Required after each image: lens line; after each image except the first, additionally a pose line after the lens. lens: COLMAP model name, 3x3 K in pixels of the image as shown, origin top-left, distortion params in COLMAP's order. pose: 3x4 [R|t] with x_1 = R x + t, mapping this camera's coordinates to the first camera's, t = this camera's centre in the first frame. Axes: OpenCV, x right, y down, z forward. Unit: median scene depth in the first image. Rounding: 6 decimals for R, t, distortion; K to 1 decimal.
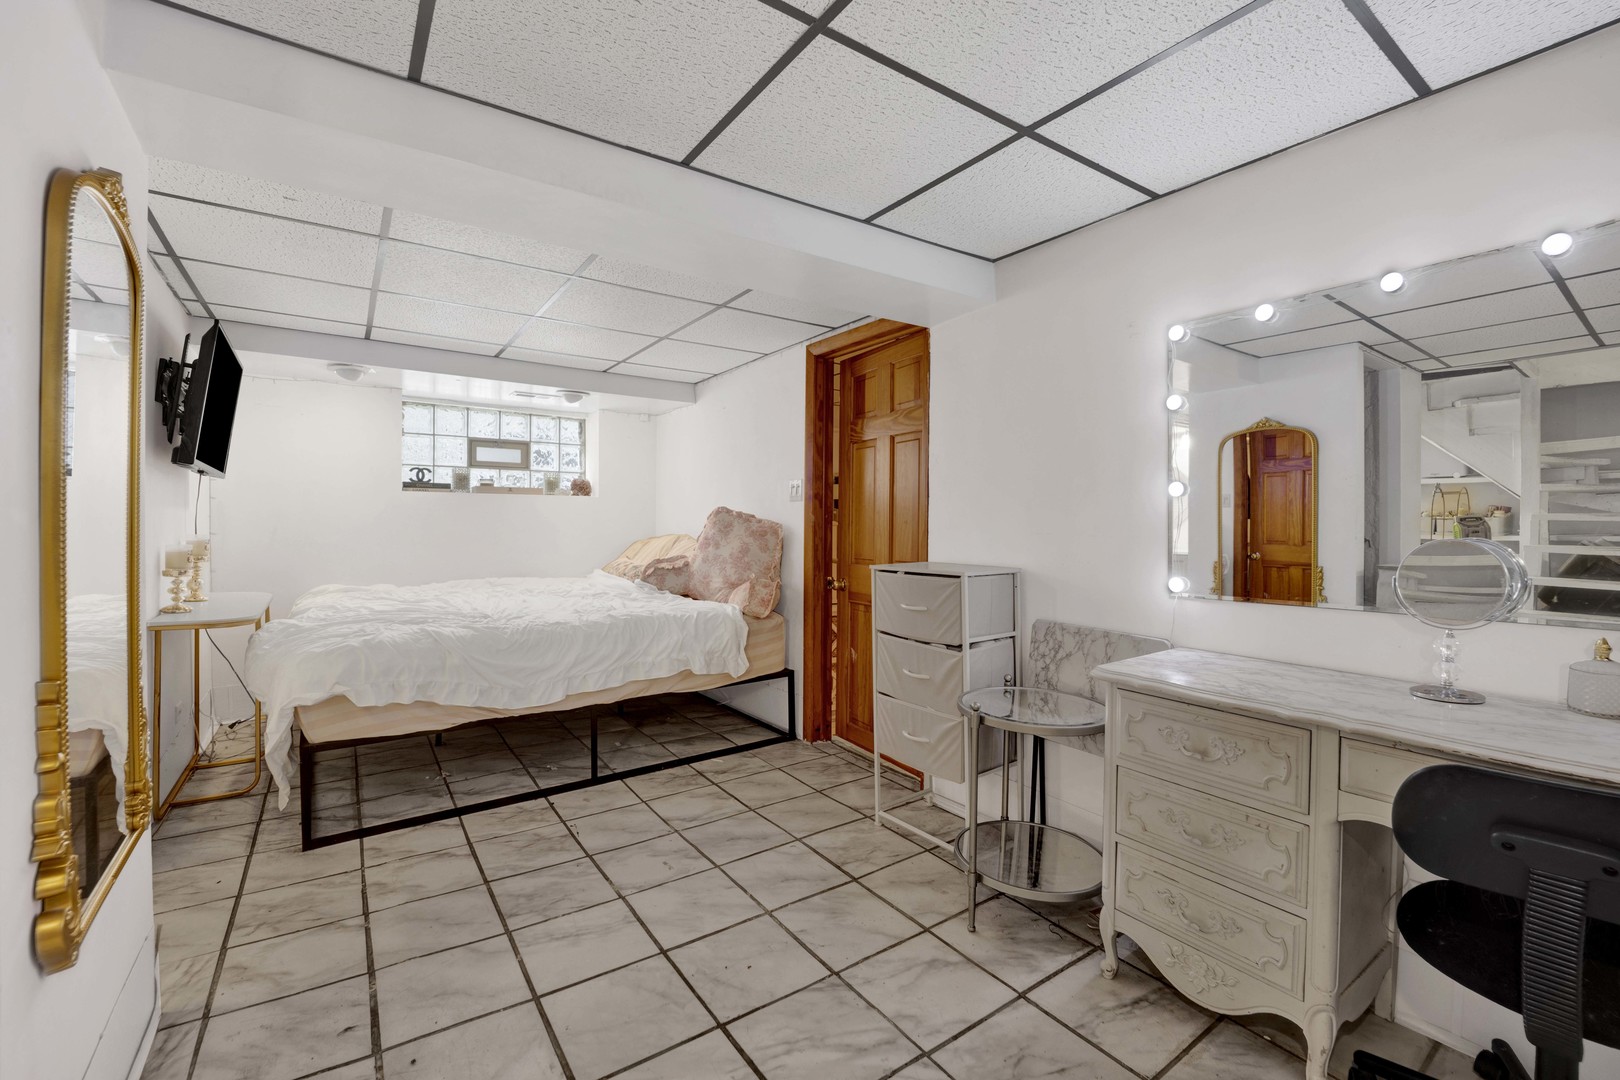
lens RADIAL K [[687.3, 0, 815.3], [0, 687.3, 537.9], [0, 0, 1]] dist [-0.020280, -0.000114]
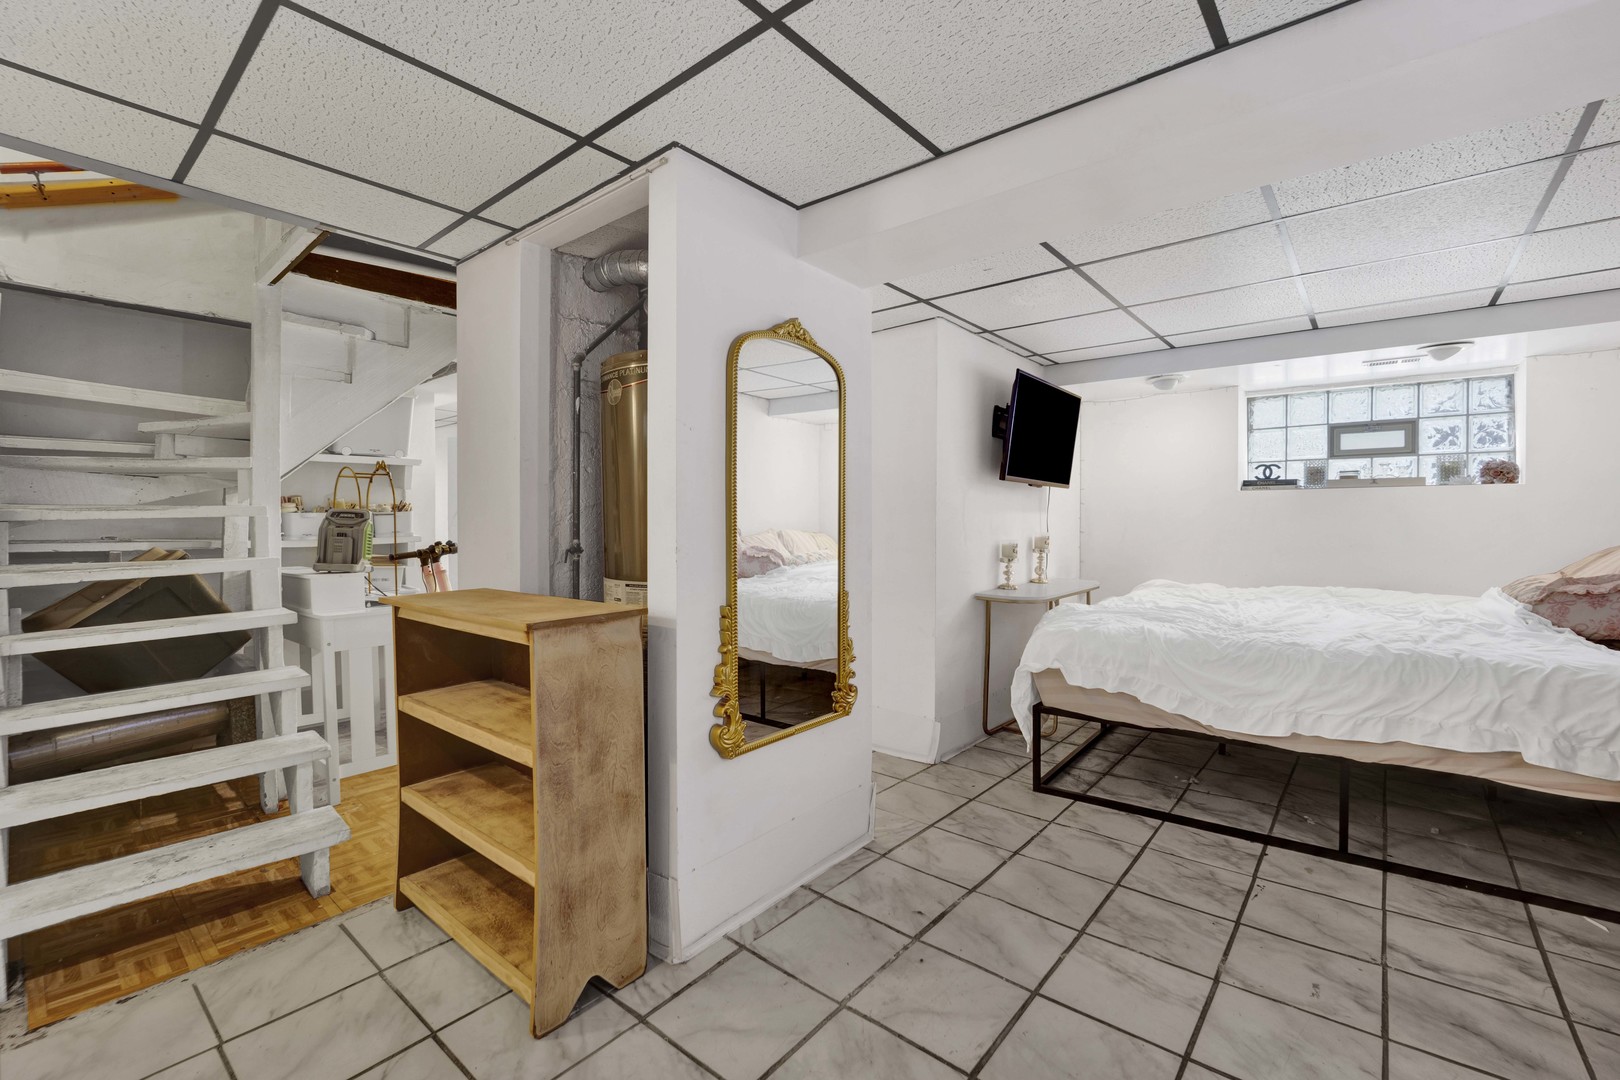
lens RADIAL K [[687.3, 0, 815.3], [0, 687.3, 537.9], [0, 0, 1]] dist [-0.020280, -0.000114]
pose [[0.262308, 0.016708, -0.964839, 0.251846], [-0.016378, 0.999783, 0.012860, -0.003847], [0.964845, 0.012429, 0.262525, 0.220017]]
